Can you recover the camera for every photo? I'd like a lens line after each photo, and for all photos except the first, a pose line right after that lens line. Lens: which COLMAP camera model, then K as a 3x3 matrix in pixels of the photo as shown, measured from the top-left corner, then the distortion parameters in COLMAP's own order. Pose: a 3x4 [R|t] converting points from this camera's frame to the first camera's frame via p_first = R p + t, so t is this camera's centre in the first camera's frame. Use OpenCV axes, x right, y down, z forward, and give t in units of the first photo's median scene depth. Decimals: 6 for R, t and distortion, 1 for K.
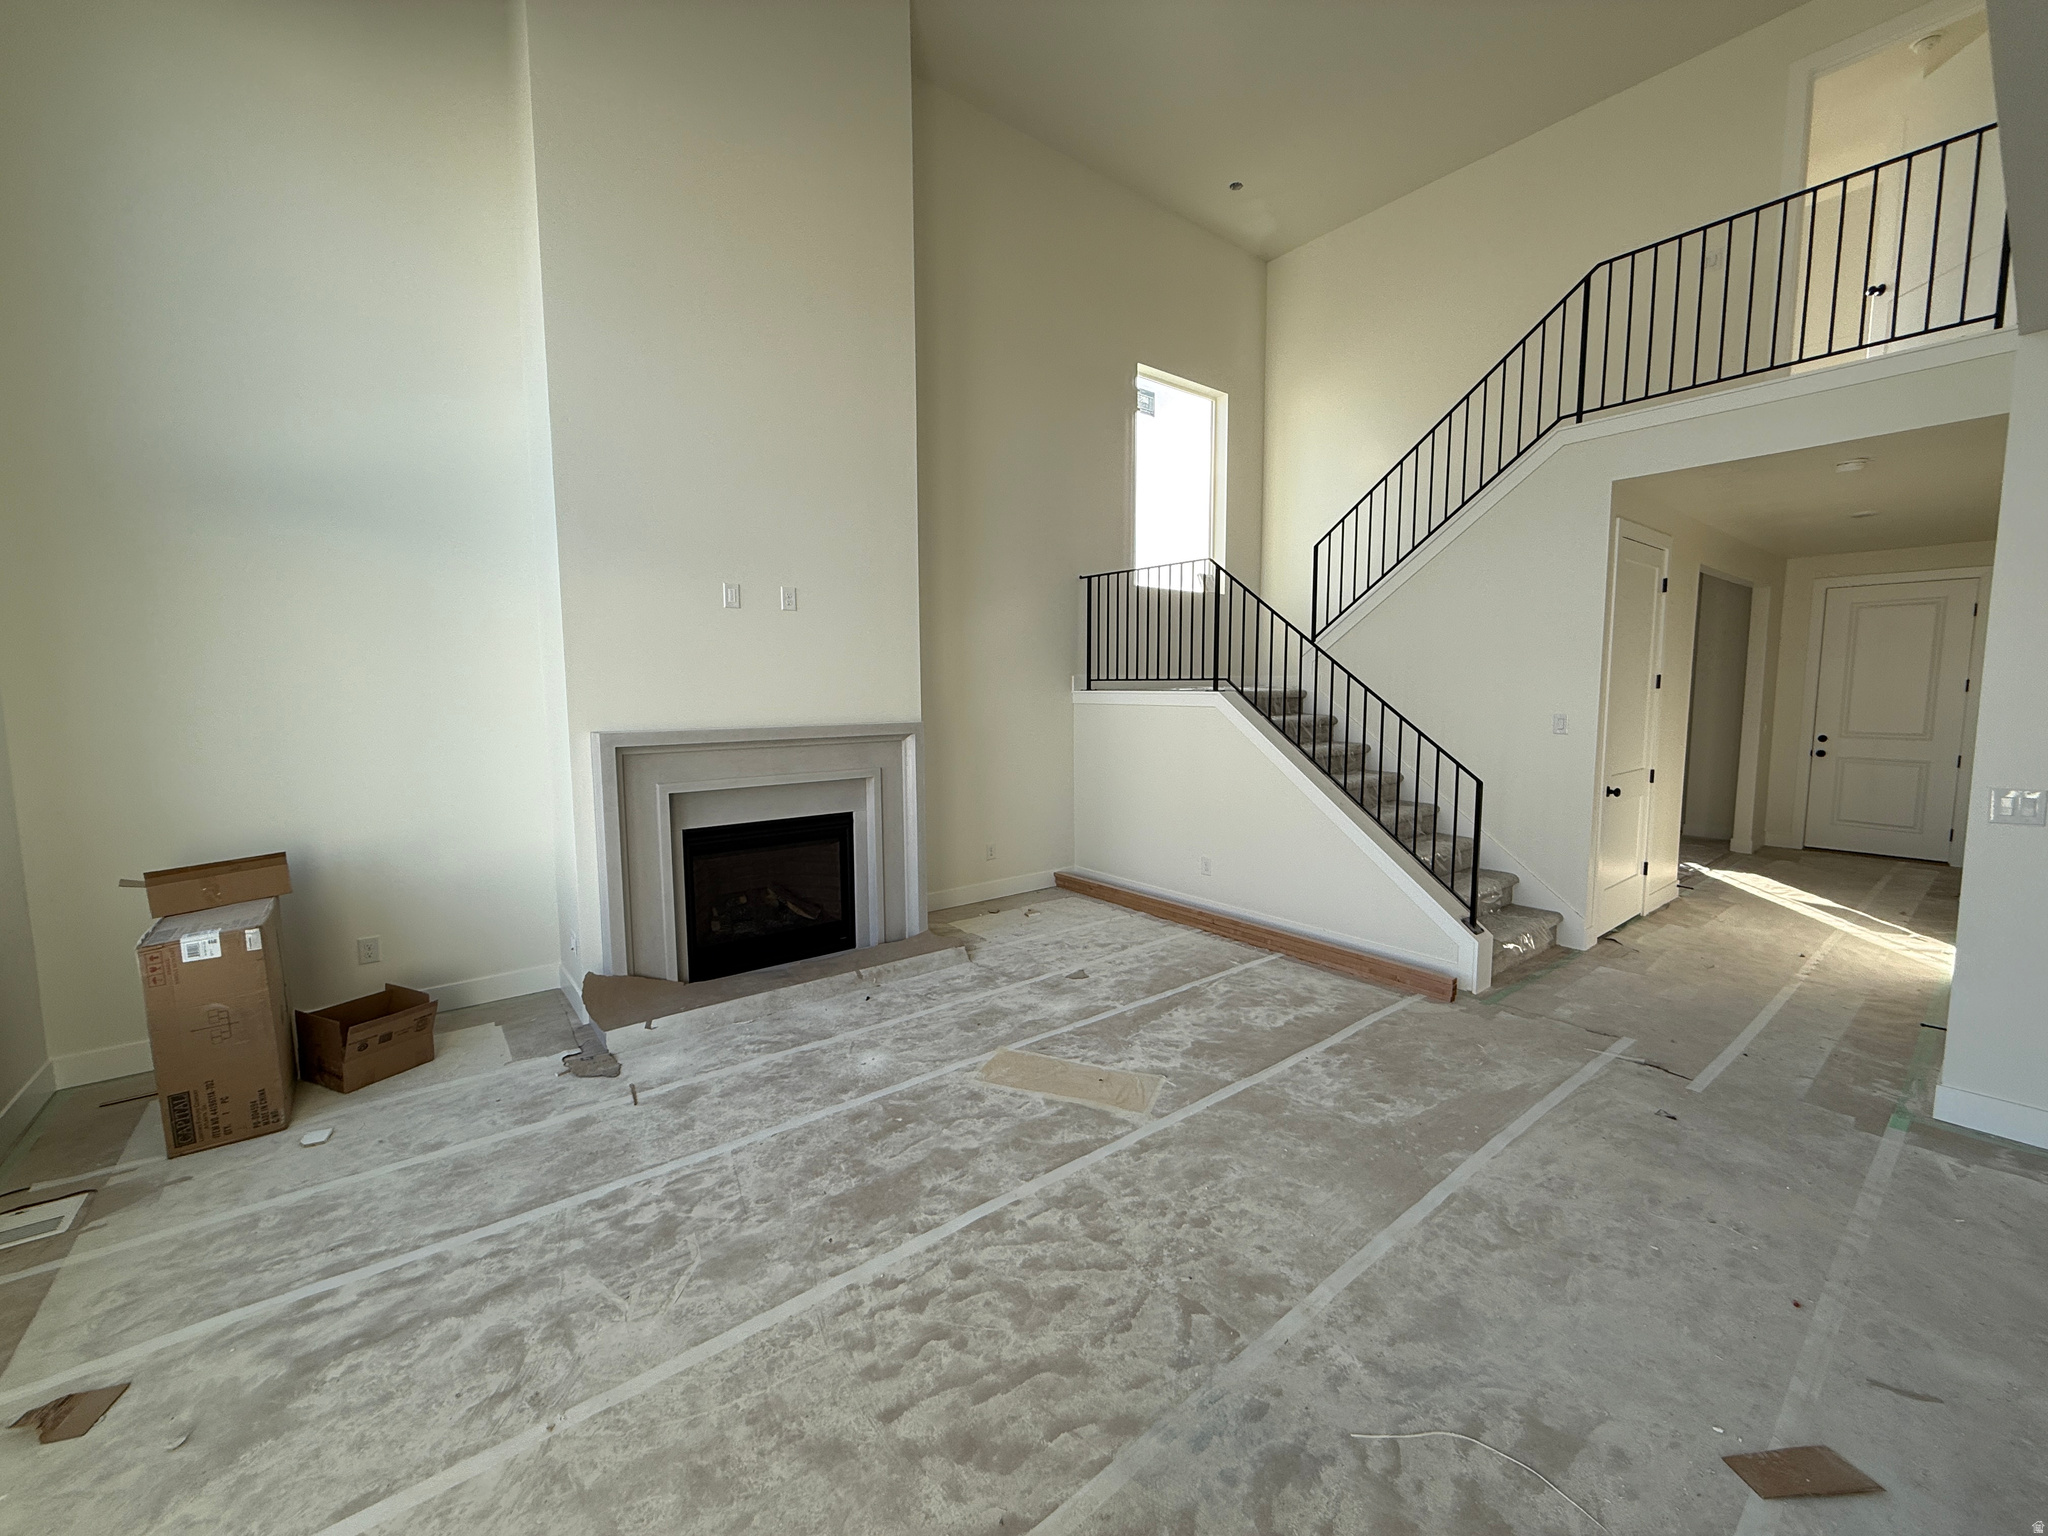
lens RADIAL K [[815.1, 0, 1023.5], [0, 815.1, 766.0], [0, 0, 1]] dist [-0.002114, 0.000107]
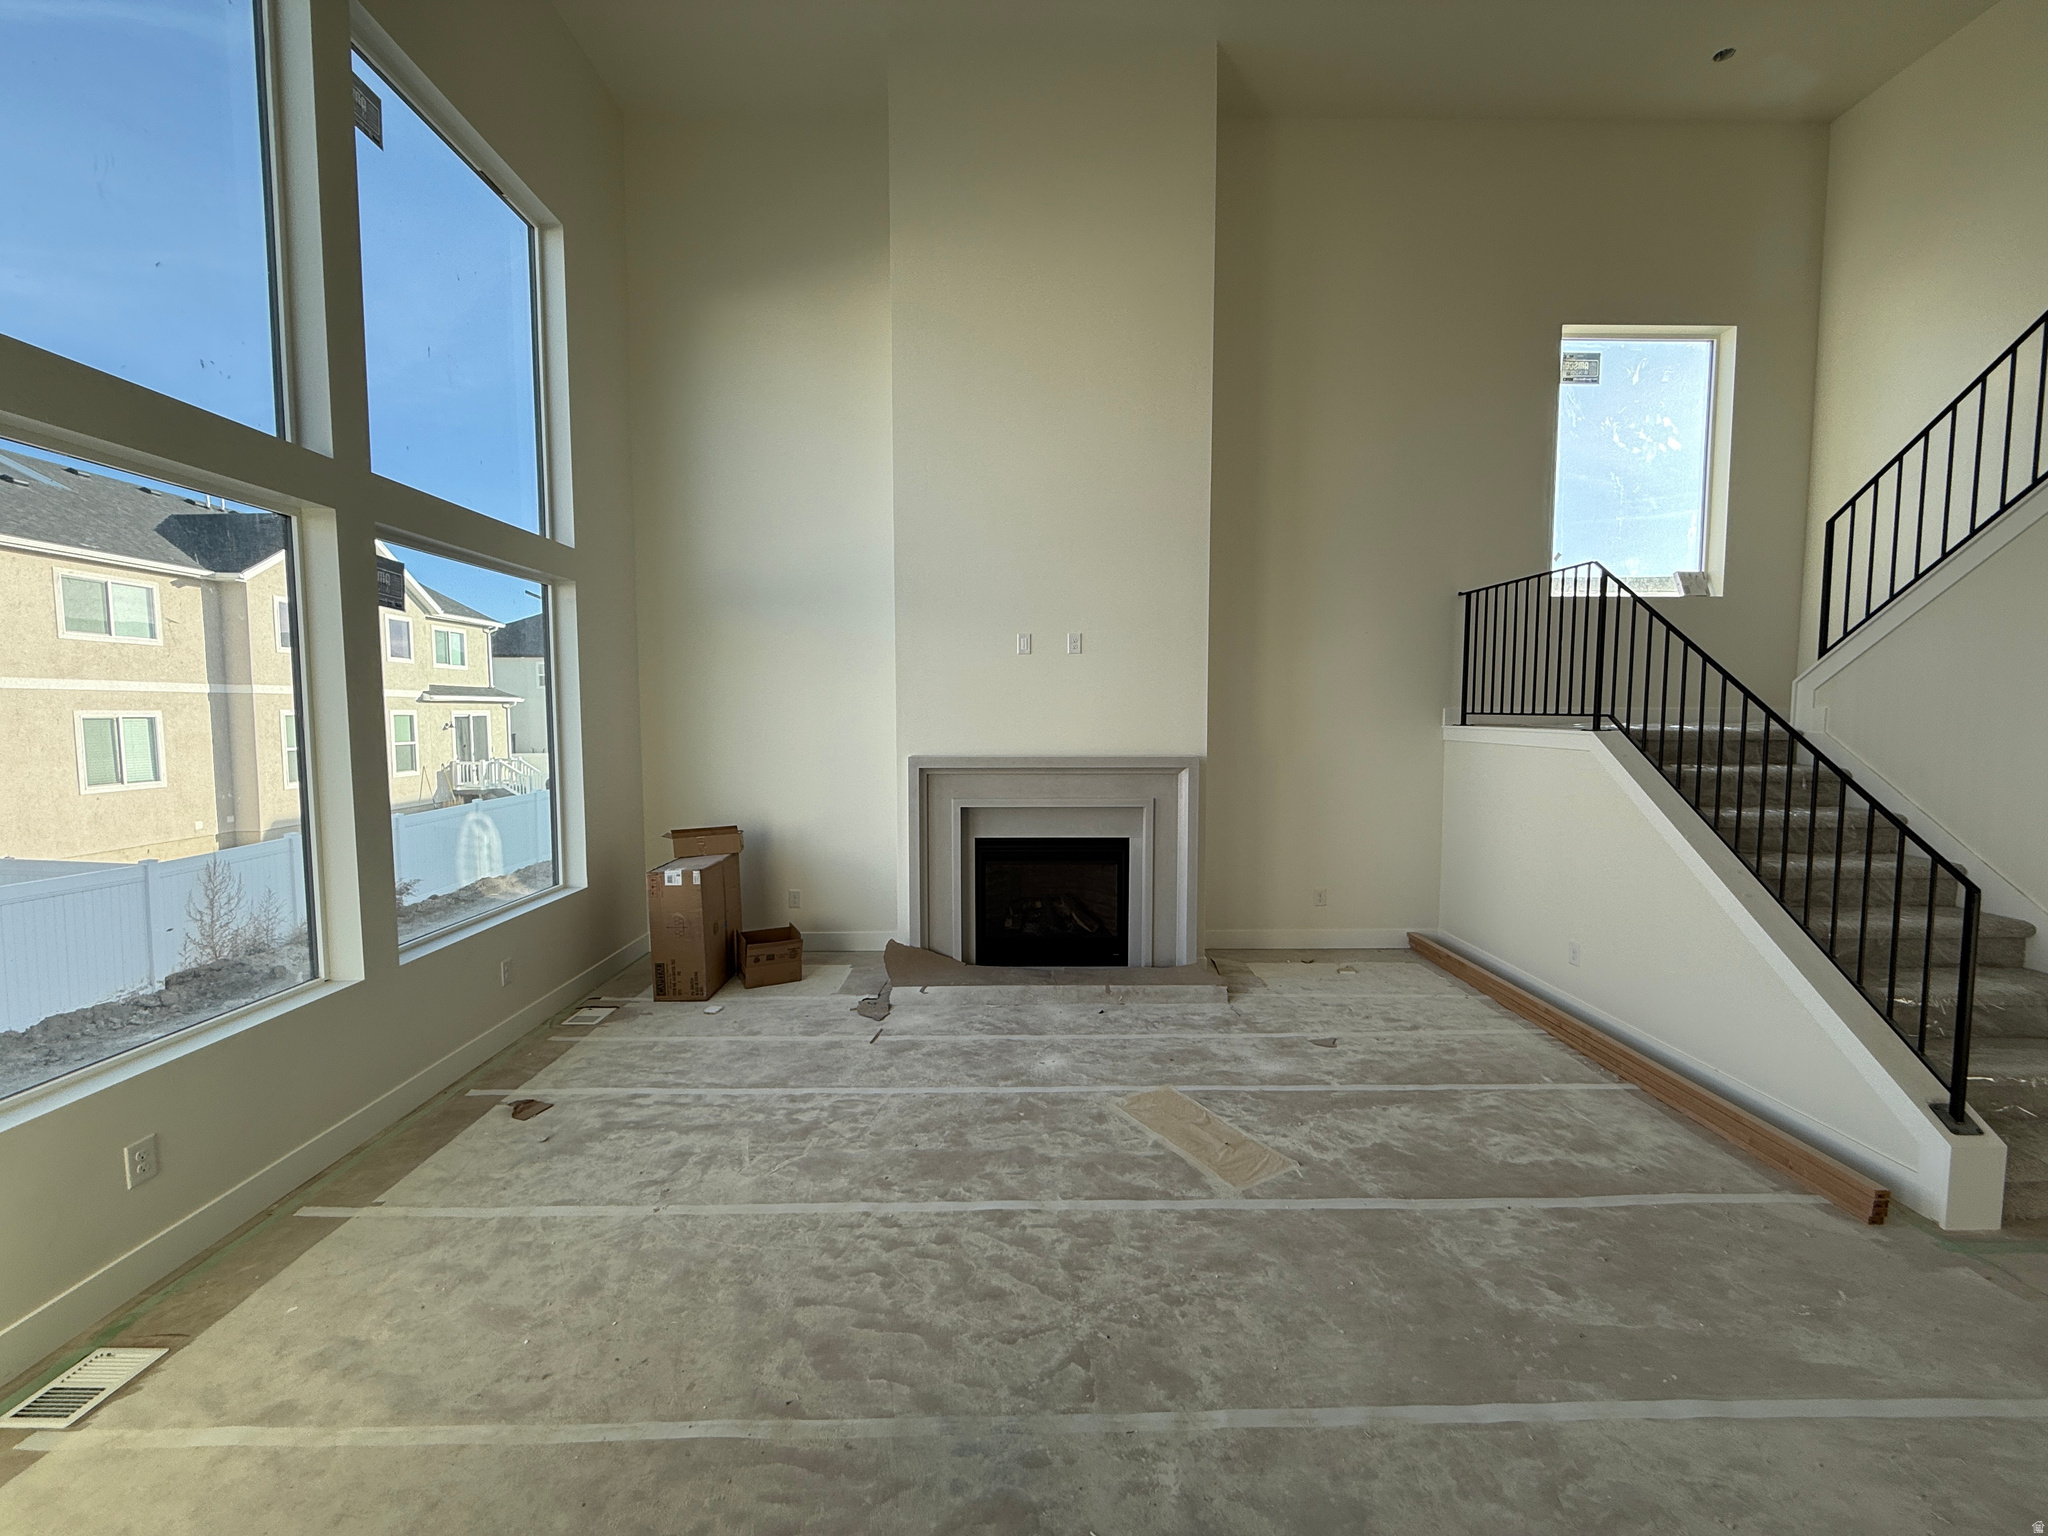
lens RADIAL K [[815.1, 0, 1012.9], [0, 815.1, 766.5], [0, 0, 1]] dist [-0.002114, 0.000107]
pose [[0.791498, 0.045107, -0.609506, 0.429375], [-0.062046, 0.998051, -0.006710, -0.027889], [0.608015, 0.043129, 0.792753, 0.076678]]
